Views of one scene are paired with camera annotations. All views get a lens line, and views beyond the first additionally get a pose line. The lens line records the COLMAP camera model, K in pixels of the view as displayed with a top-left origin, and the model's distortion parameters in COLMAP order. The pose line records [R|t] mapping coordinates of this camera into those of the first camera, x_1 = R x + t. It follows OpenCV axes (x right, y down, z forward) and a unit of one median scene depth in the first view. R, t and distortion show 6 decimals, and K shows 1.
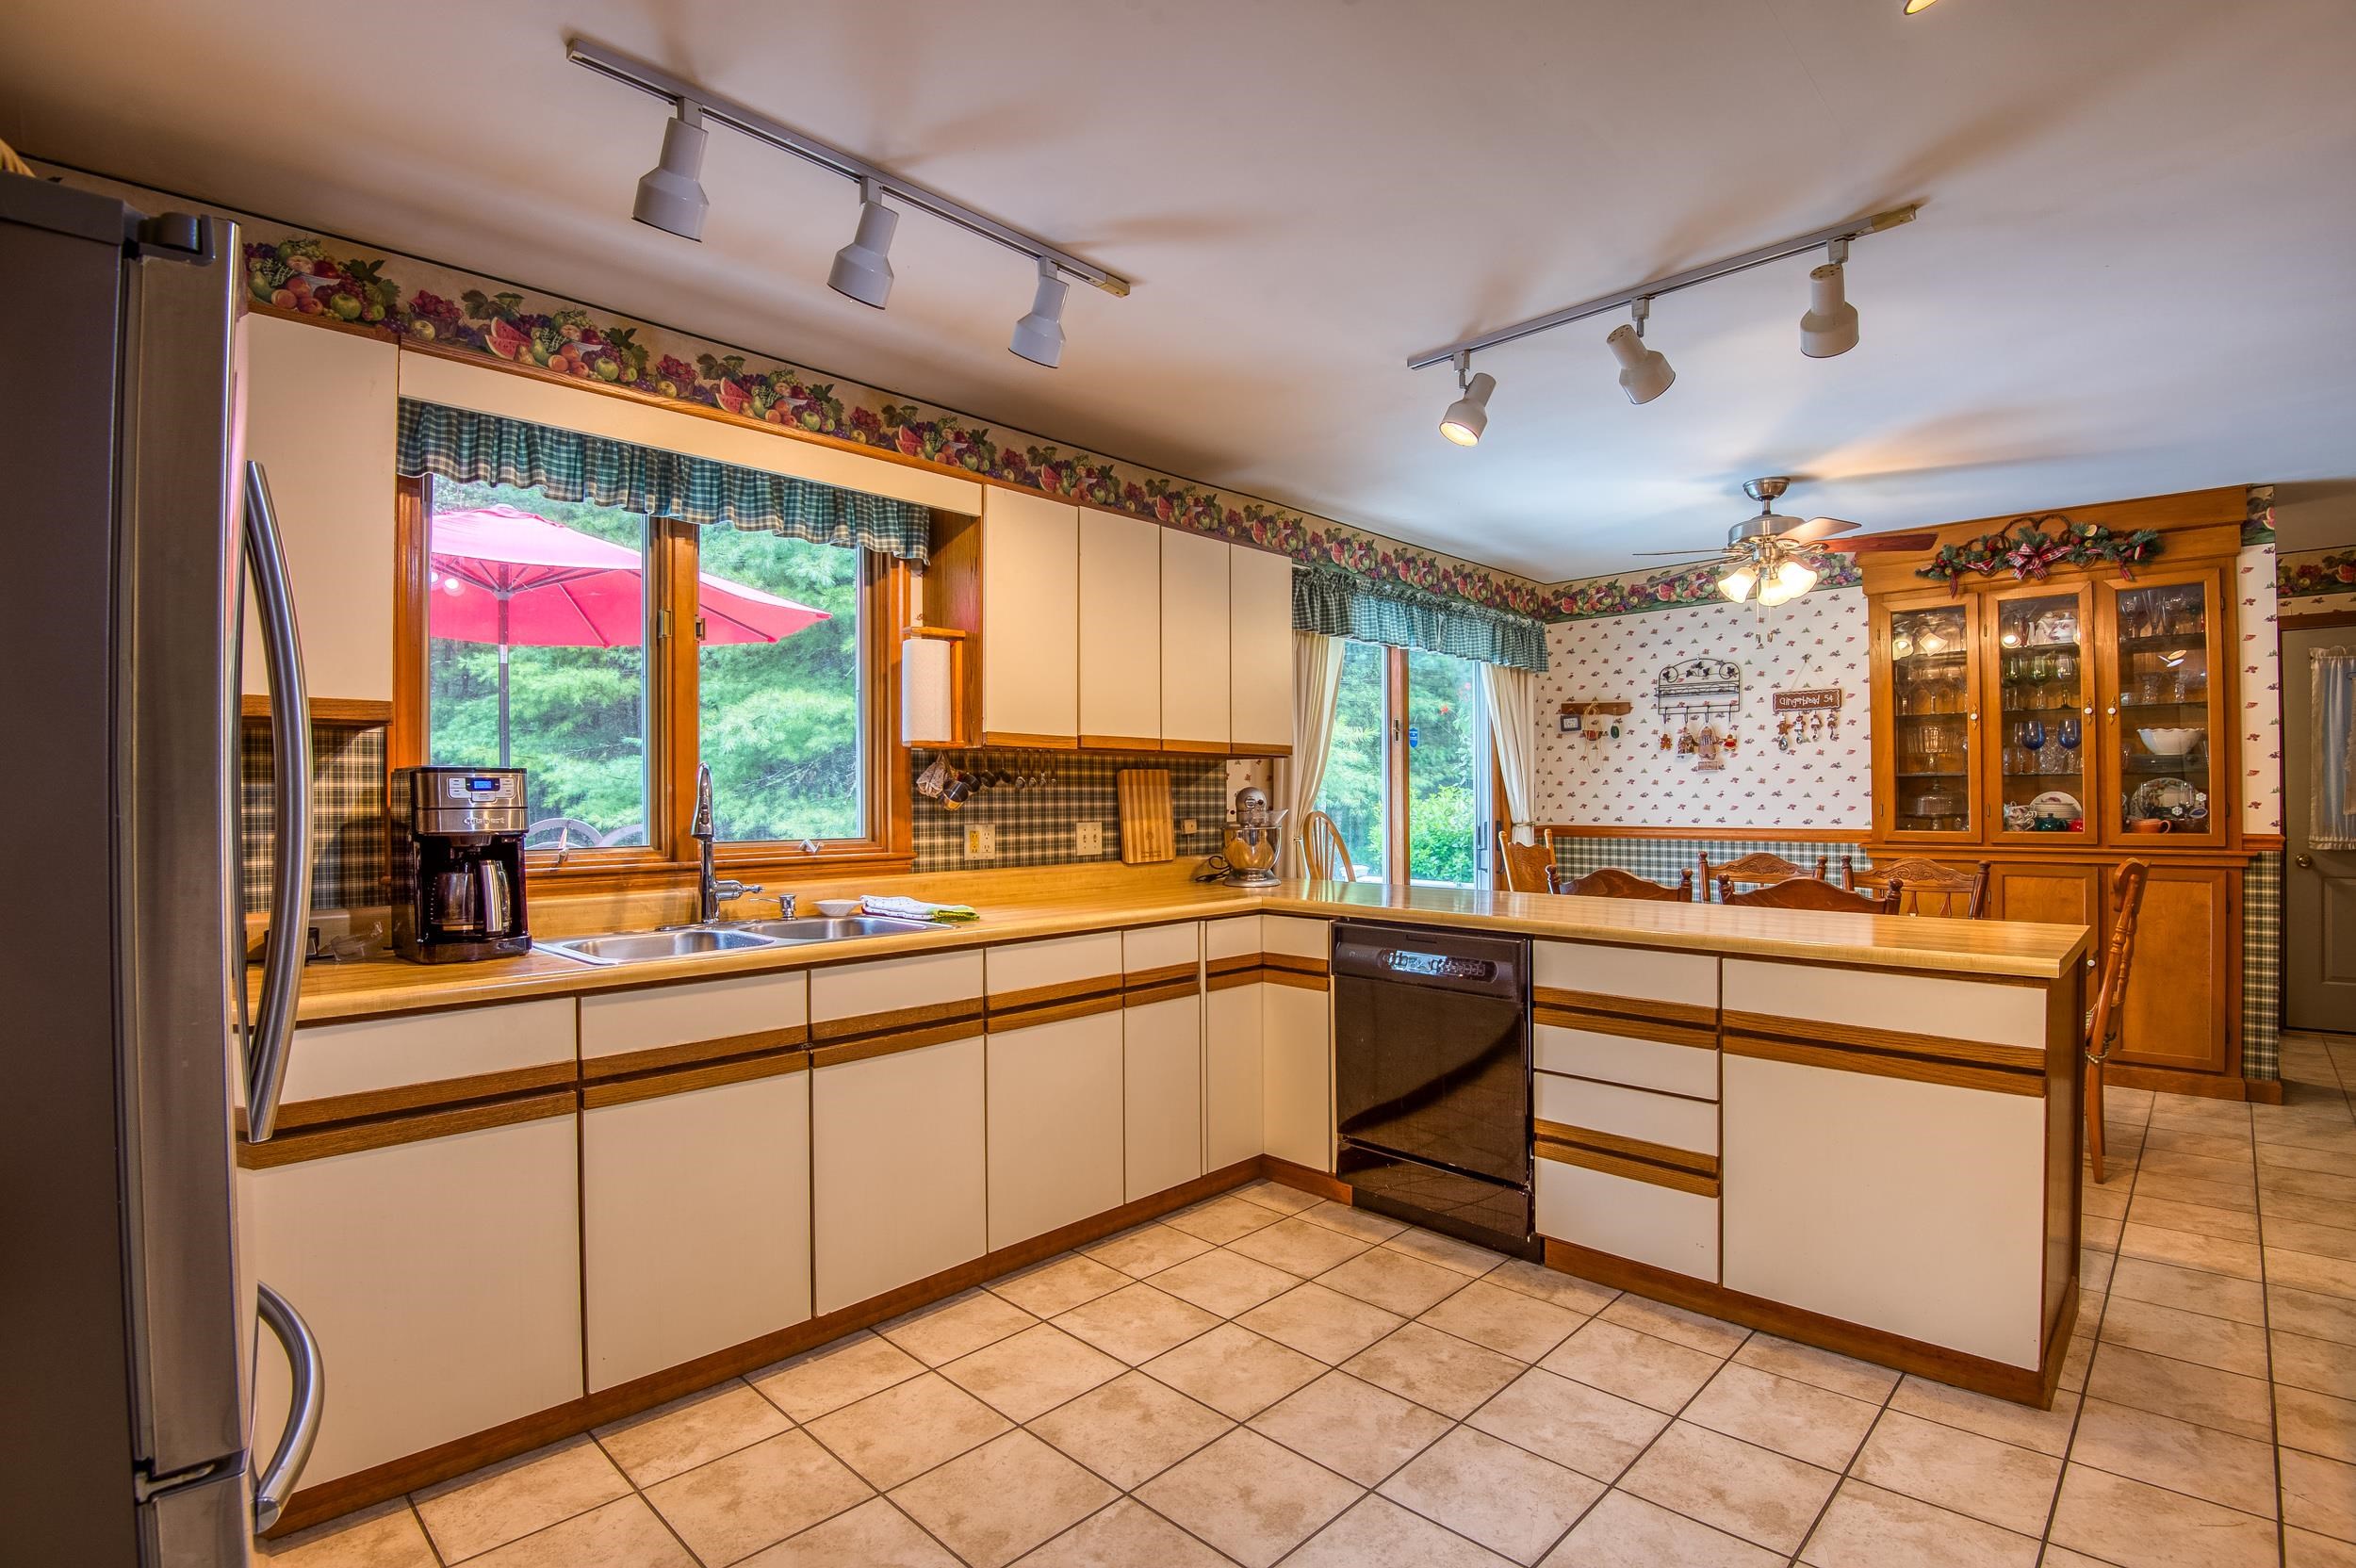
lens RADIAL K [[1120.9, 0, 1182.3], [0, 1120.9, 788.6], [0, 0, 1]] dist [-0.024229, -0.006845]
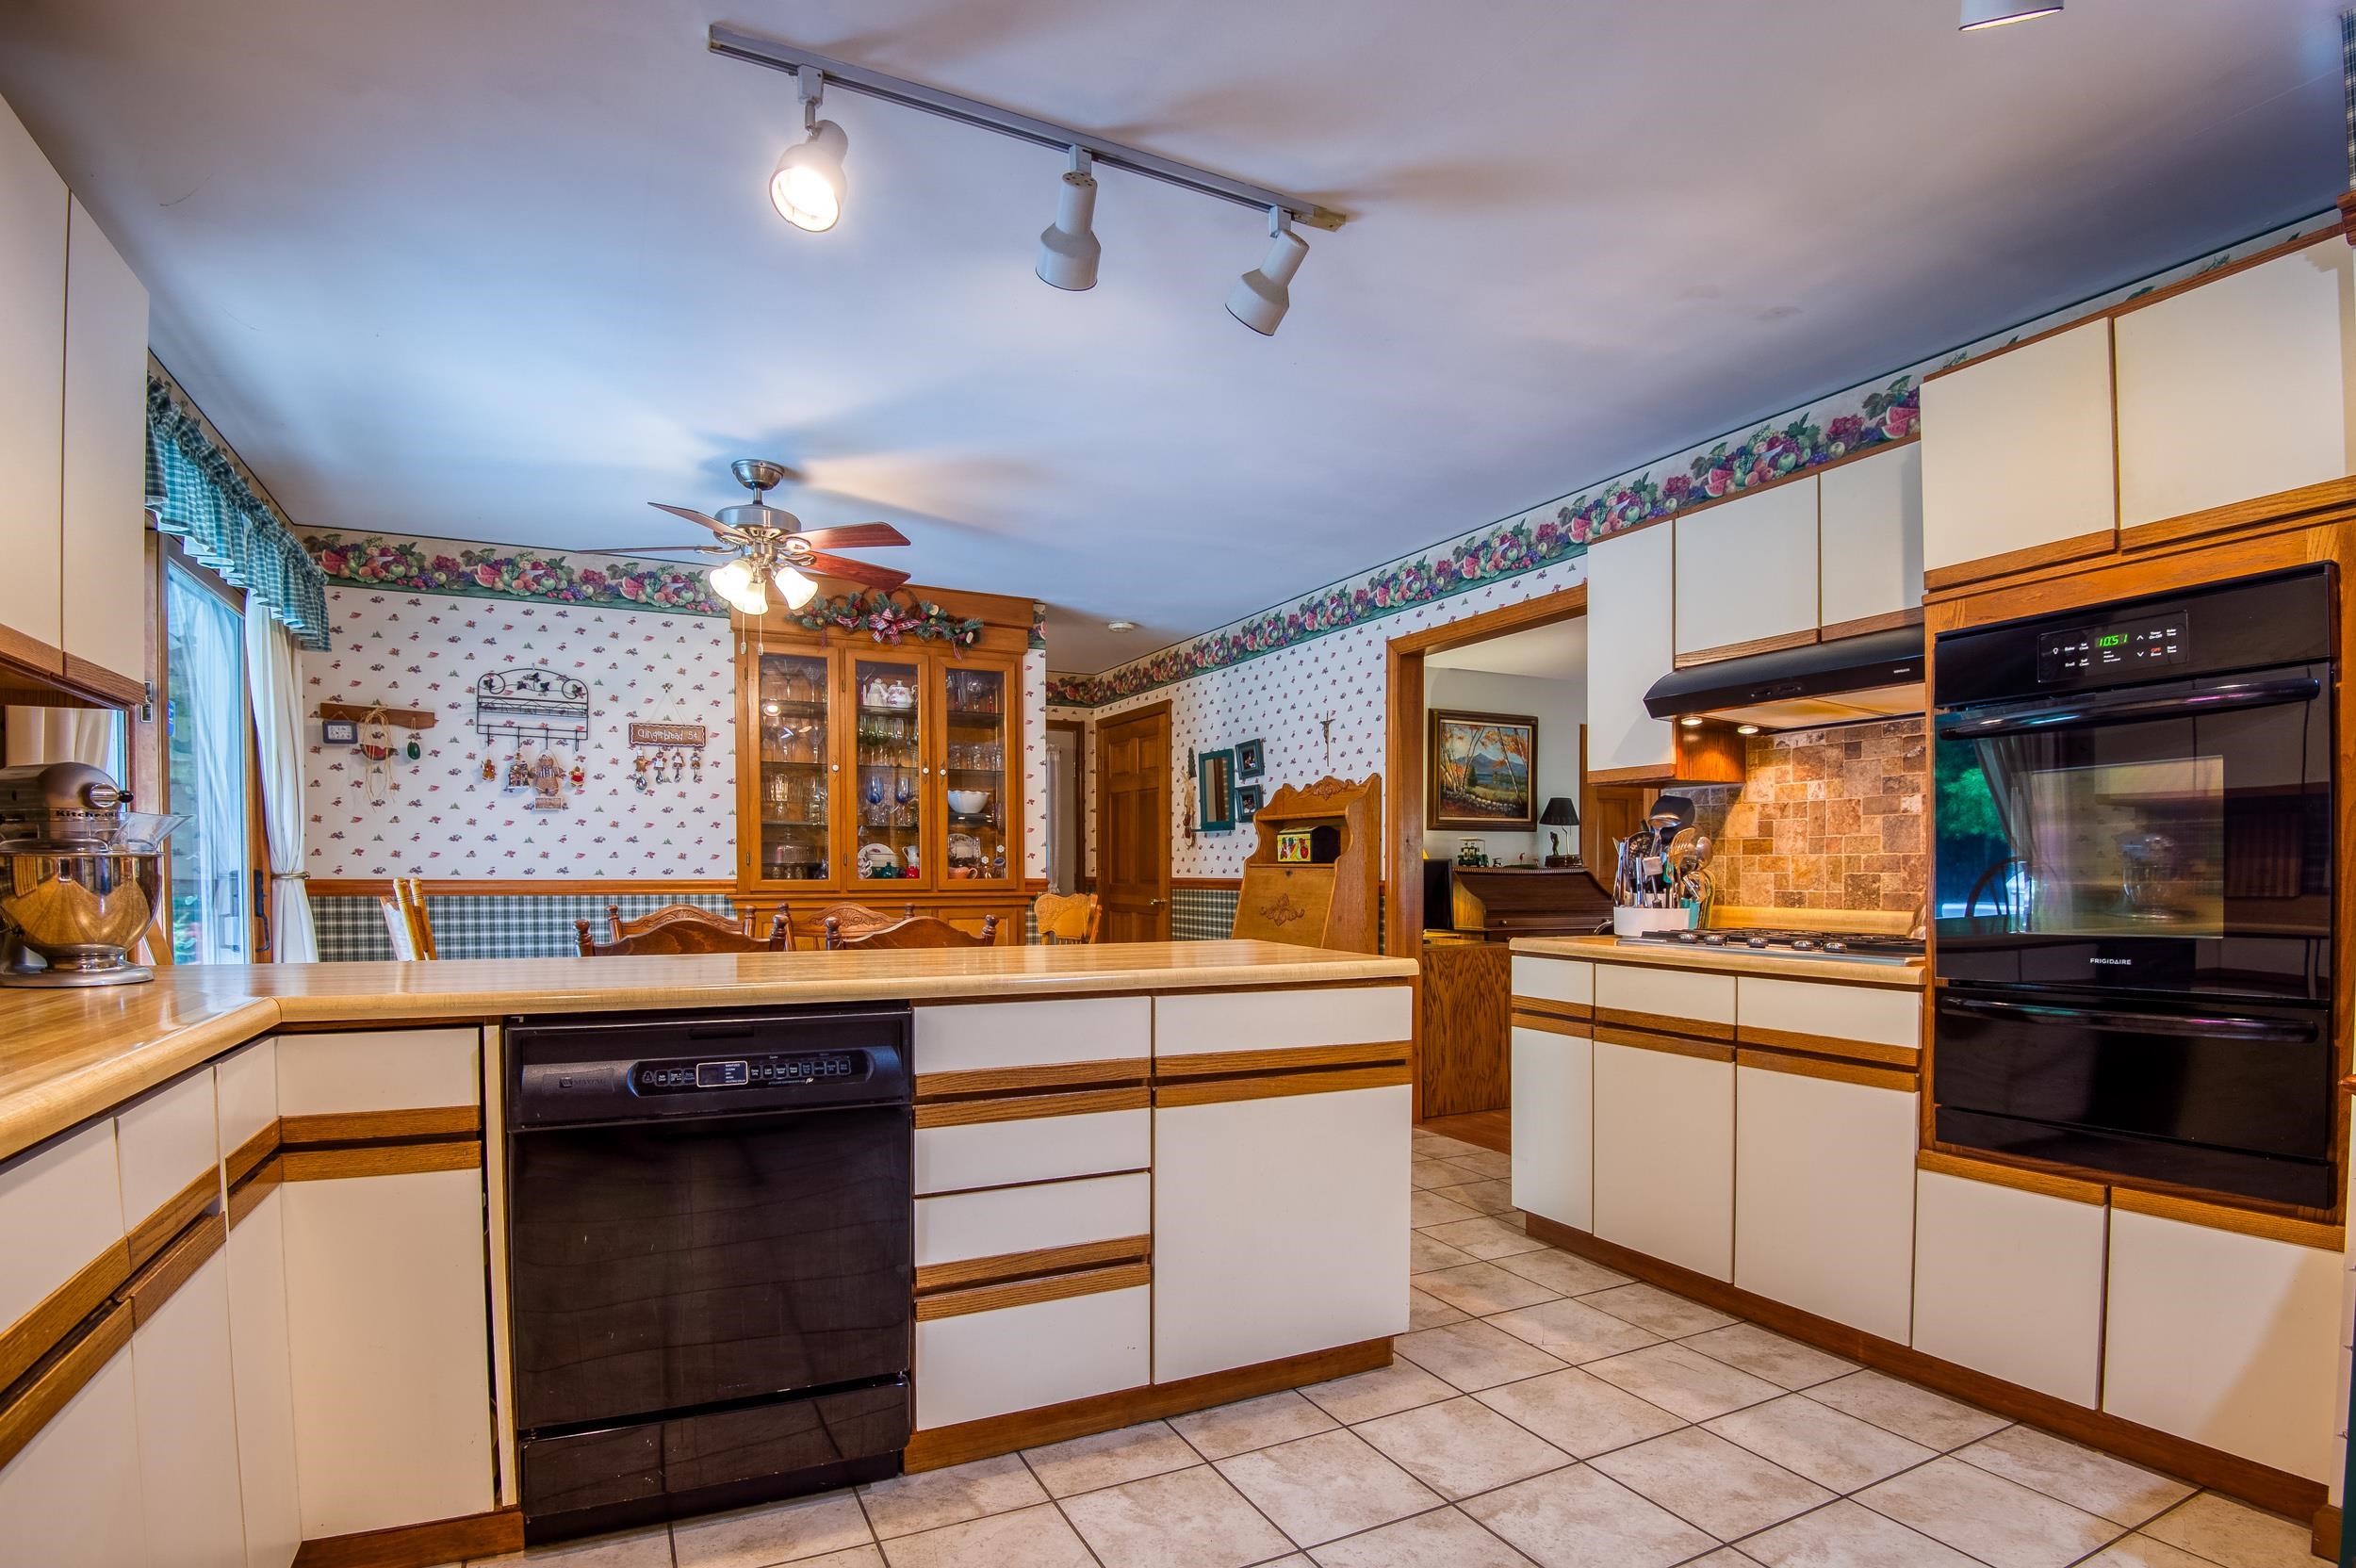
lens RADIAL K [[1120.9, 0, 1160.8], [0, 1120.9, 895.6], [0, 0, 1]] dist [-0.024229, -0.006845]
pose [[0.348265, -0.012984, 0.937306, -0.188872], [-0.013115, 0.999739, 0.018722, 0.037094], [-0.937305, -0.018812, 0.348003, 0.437339]]
